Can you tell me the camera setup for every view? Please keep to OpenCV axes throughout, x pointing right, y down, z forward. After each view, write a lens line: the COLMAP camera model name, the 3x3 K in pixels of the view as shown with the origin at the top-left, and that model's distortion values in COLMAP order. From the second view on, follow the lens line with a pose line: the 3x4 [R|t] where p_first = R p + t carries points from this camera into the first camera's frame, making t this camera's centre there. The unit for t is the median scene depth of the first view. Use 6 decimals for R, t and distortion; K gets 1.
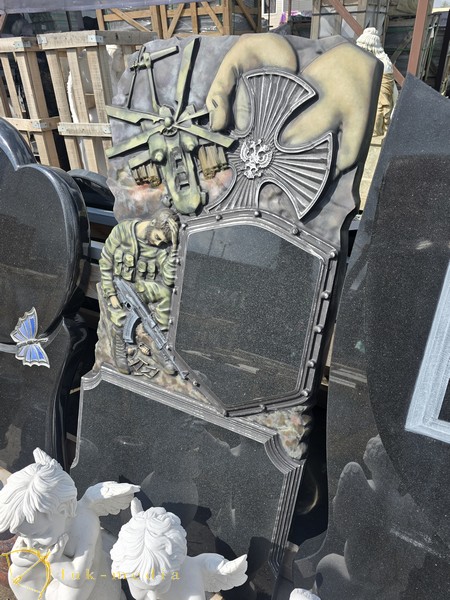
lens RADIAL K [[426.6, 0, 223.5], [0, 426.6, 300.1], [0, 0, 1]] dist [0.036731, -0.035429]
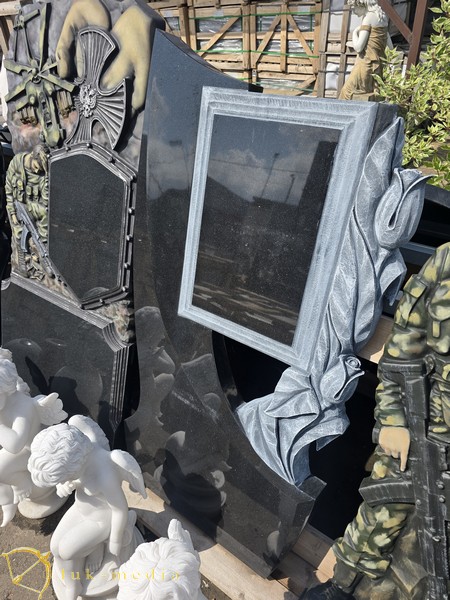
lens RADIAL K [[426.6, 0, 227.4], [0, 426.6, 305.2], [0, 0, 1]] dist [0.036731, -0.035429]
pose [[0.988982, 0.066074, -0.132472, 0.645711], [-0.054844, 0.994724, 0.086700, 0.130068], [0.137502, -0.078480, 0.987388, -0.234321]]
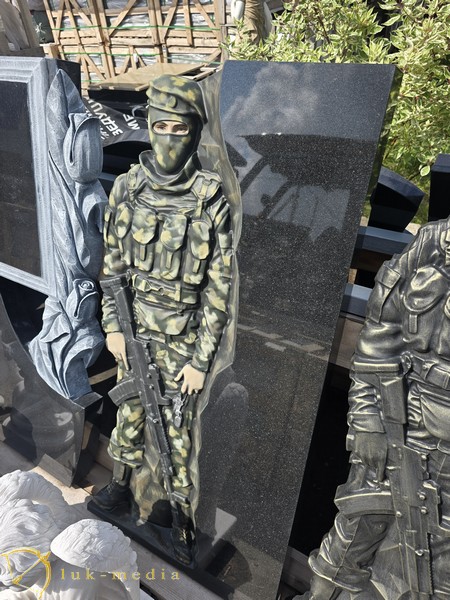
lens RADIAL K [[426.6, 0, 225.9], [0, 426.6, 299.0], [0, 0, 1]] dist [0.036731, -0.035429]
pose [[0.997619, -0.004043, -0.068846, 1.199672], [0.011889, 0.993415, 0.113952, 0.228305], [0.067932, -0.114499, 0.991098, -0.350354]]
